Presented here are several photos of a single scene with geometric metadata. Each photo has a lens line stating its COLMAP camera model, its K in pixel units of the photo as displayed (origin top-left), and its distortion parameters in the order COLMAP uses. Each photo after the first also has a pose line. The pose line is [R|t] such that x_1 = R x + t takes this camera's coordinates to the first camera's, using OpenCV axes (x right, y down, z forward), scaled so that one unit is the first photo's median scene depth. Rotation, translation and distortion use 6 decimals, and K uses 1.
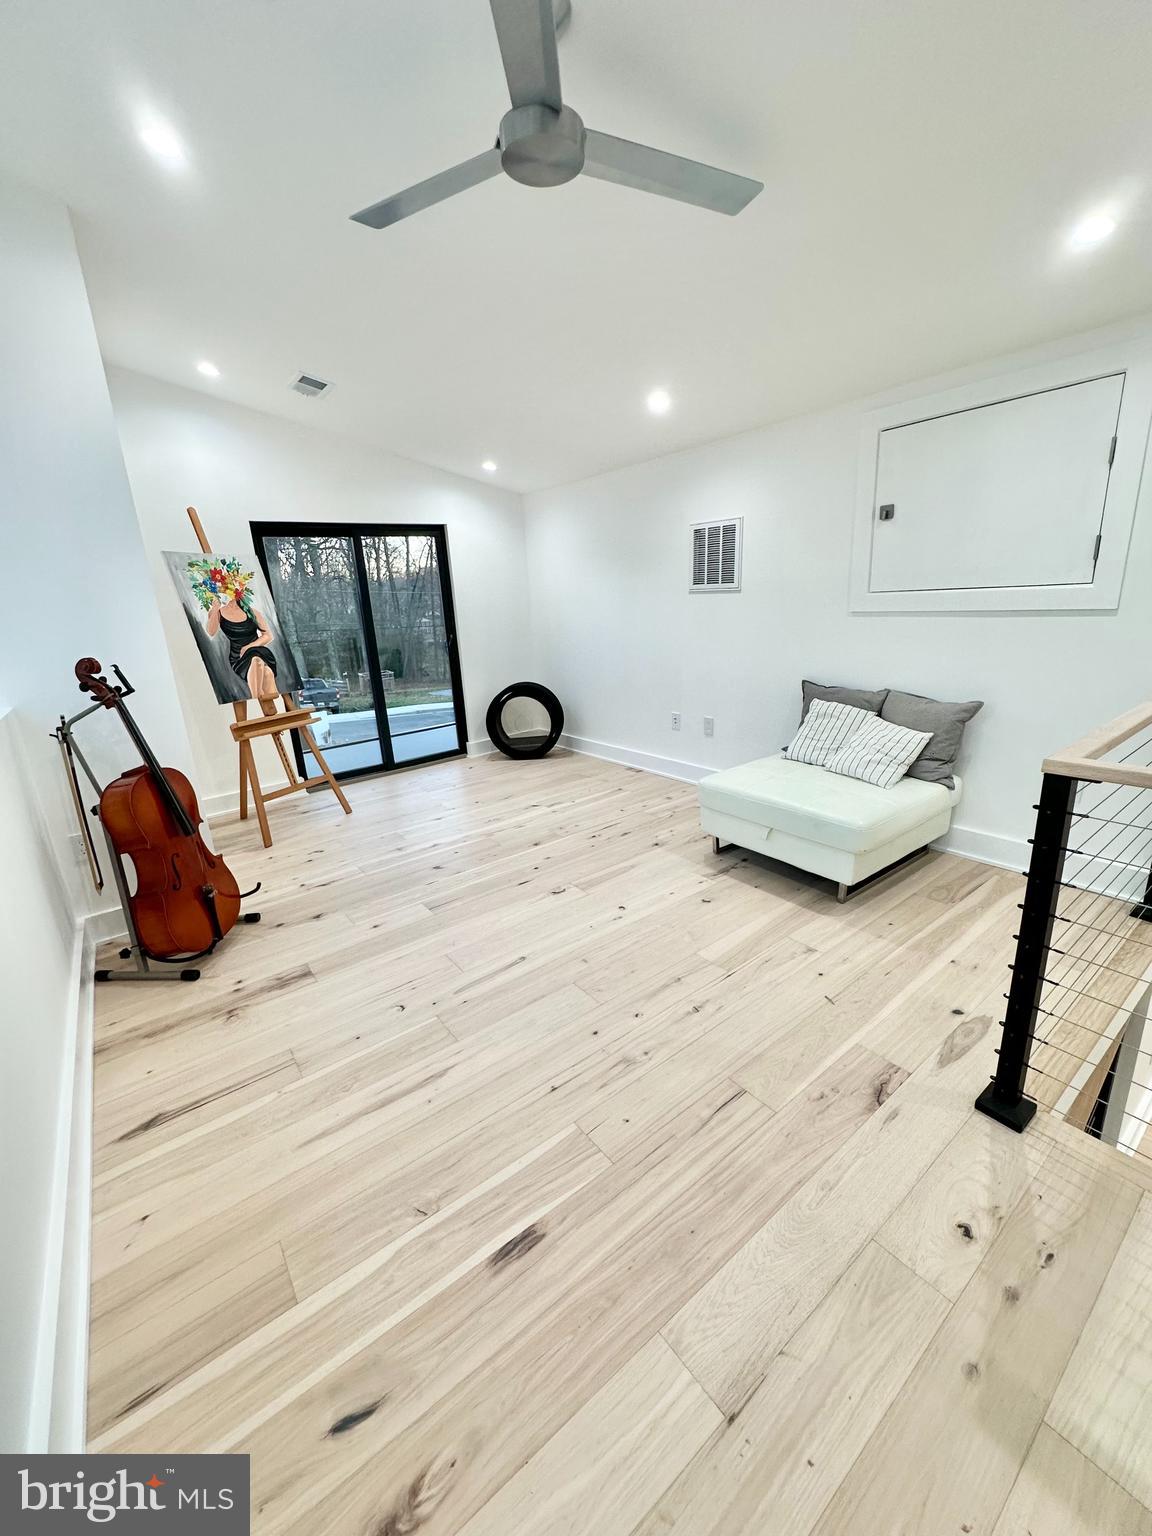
lens RADIAL K [[610.4, 0, 576.5], [0, 610.4, 766.2], [0, 0, 1]] dist [-0.000471, 0.000270]
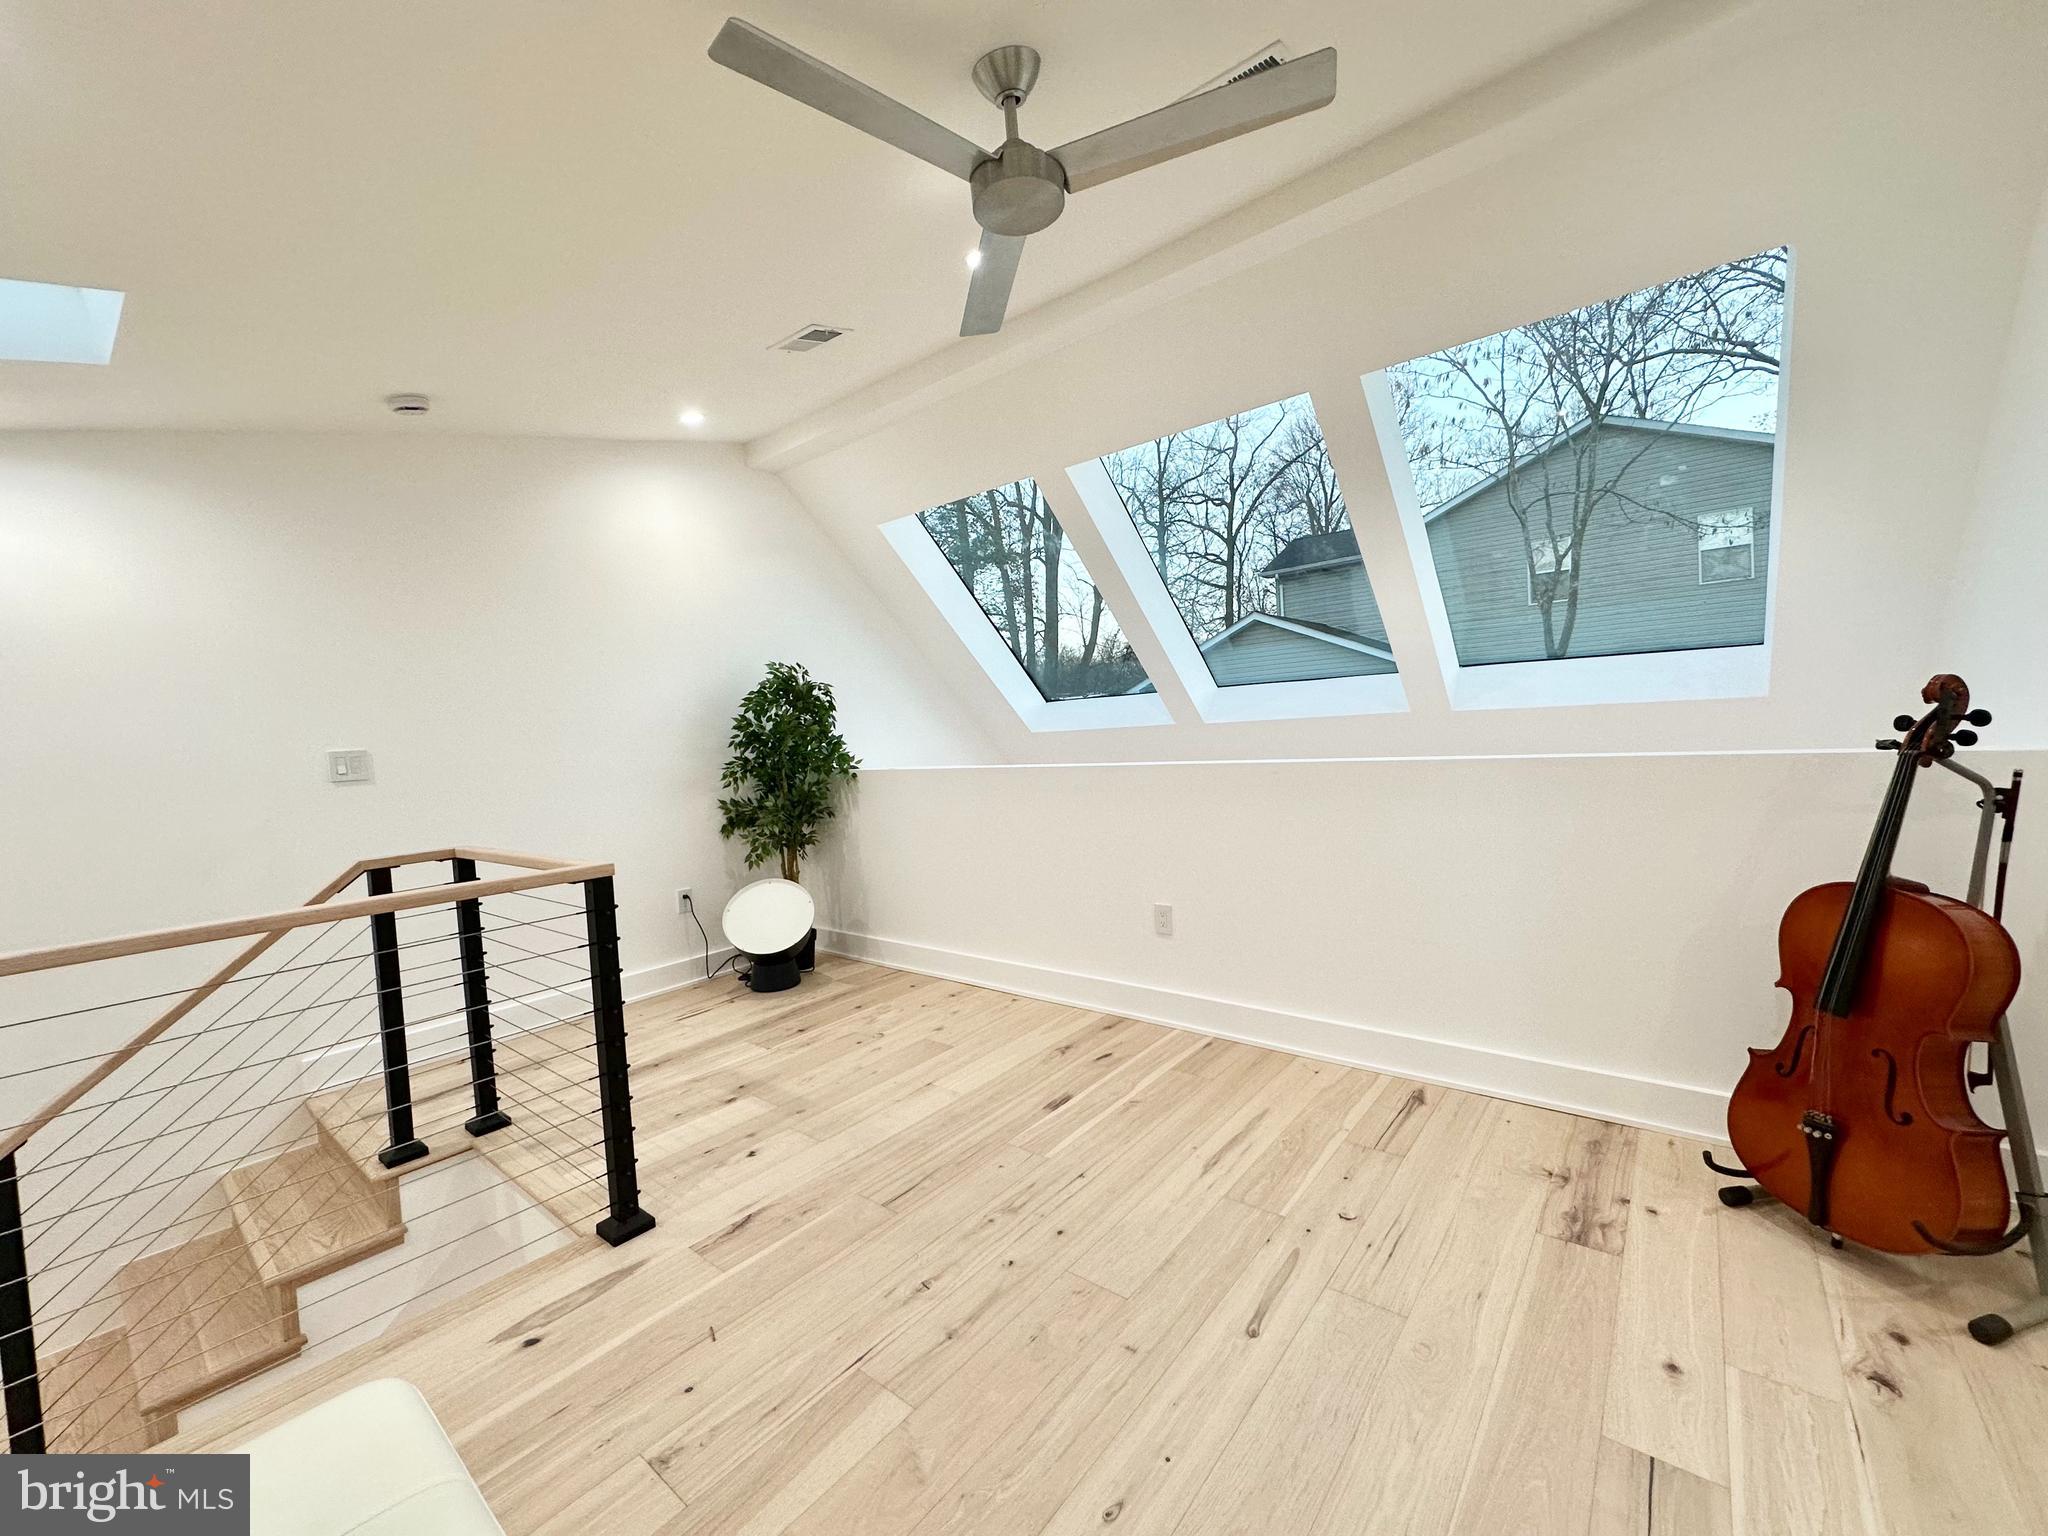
lens RADIAL K [[813.8, 0, 1023.0], [0, 813.8, 768.0], [0, 0, 1]] dist [-0.000471, 0.000270]
pose [[-0.965302, 0.123095, -0.230302, 0.246969], [0.044543, 0.946619, 0.319262, -0.454168], [0.257307, 0.297926, -0.919257, 1.818489]]
